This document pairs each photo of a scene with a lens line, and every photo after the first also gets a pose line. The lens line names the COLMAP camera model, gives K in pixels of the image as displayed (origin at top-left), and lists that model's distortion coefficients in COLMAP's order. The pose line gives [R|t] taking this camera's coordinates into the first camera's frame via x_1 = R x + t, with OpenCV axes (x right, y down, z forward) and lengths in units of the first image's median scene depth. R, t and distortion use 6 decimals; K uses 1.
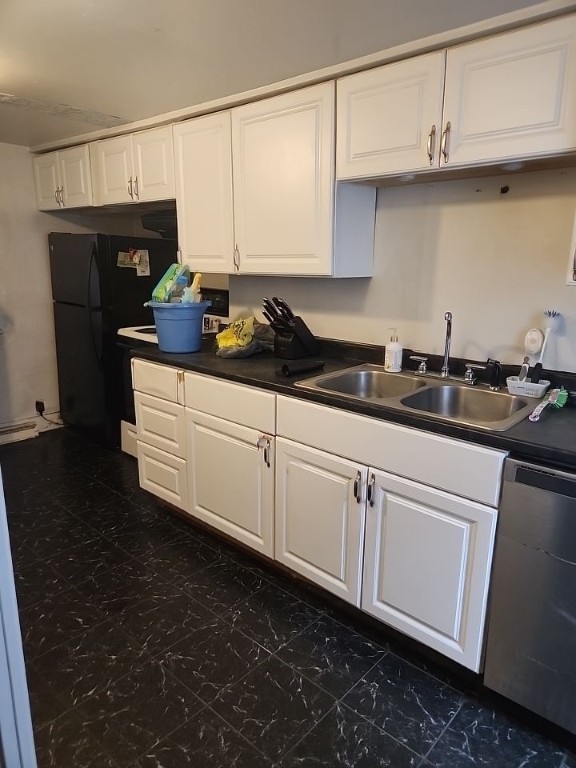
lens RADIAL K [[523.2, 0, 288.0], [0, 523.2, 384.0], [0, 0, 1]] dist [0.055241, 0.000948]
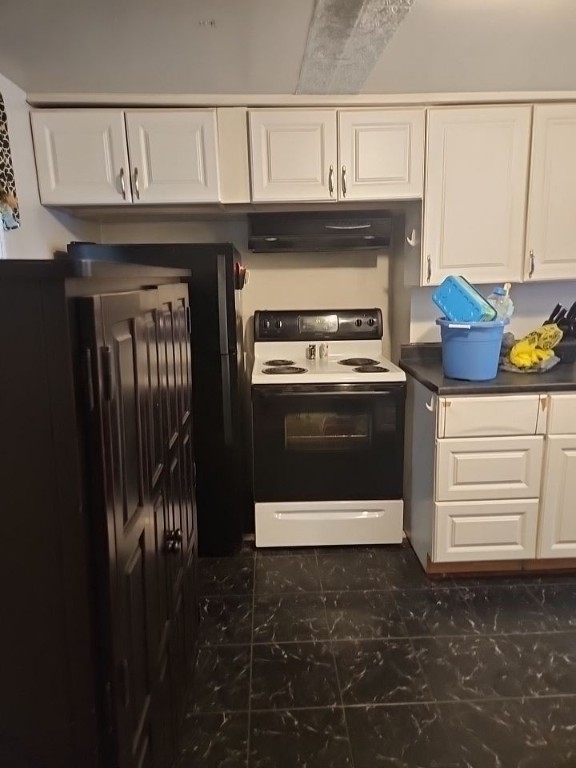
lens RADIAL K [[497.9, 0, 288.0], [0, 497.9, 384.0], [0, 0, 1]] dist [0.005230, 0.000729]
pose [[0.707772, -0.154264, 0.689392, -0.992936], [0.192110, 0.981120, 0.022311, -0.132697], [-0.679818, 0.116648, 0.724045, 0.647303]]
